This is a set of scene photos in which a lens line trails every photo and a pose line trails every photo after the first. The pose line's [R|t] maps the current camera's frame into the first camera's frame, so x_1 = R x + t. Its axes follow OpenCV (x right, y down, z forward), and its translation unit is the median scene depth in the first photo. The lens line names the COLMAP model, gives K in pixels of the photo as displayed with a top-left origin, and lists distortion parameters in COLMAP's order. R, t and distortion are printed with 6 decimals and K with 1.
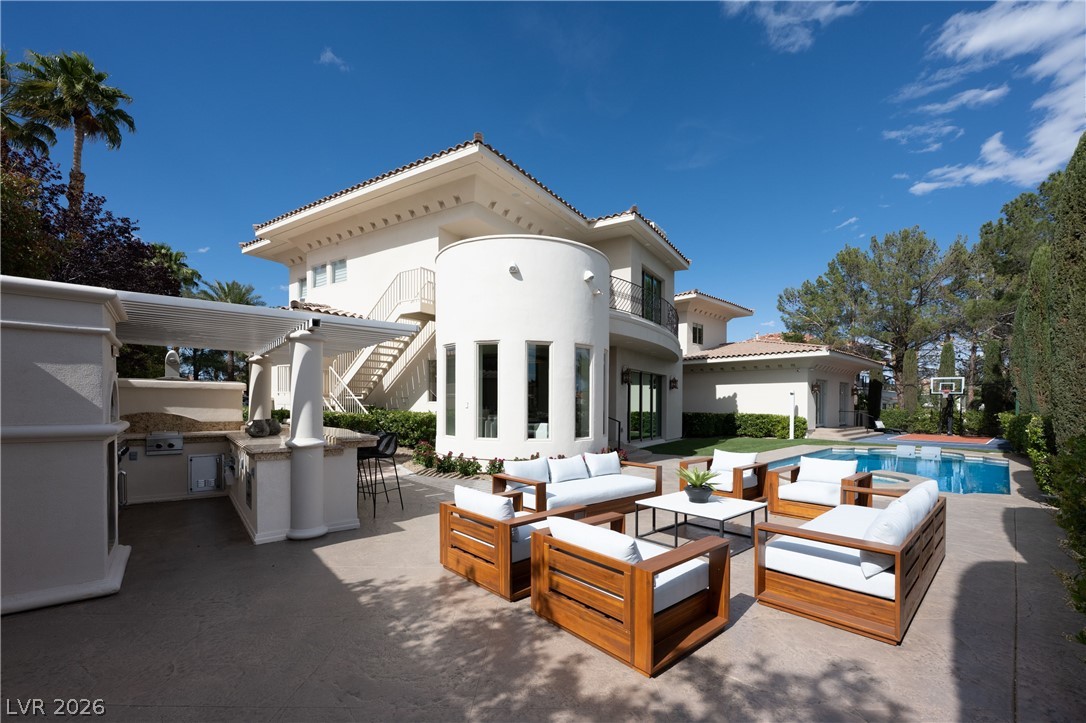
lens RADIAL K [[463.5, 0, 568.8], [0, 463.5, 391.8], [0, 0, 1]] dist [0.000572, 0.000098]
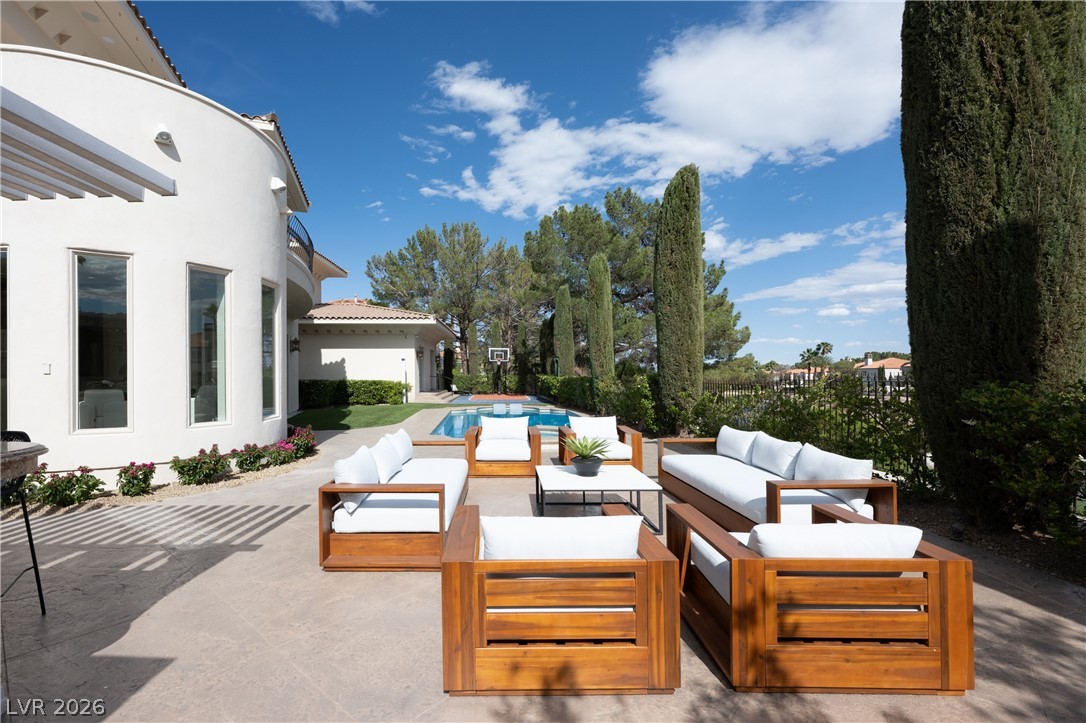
lens RADIAL K [[474.7, 0, 537.2], [0, 474.7, 356.9], [0, 0, 1]] dist [-0.000697, 0.000064]
pose [[0.684214, 0.015689, 0.729113, -0.071452], [-0.013092, 0.999872, -0.009230, 0.004203], [-0.729164, -0.003230, 0.684331, 0.075193]]
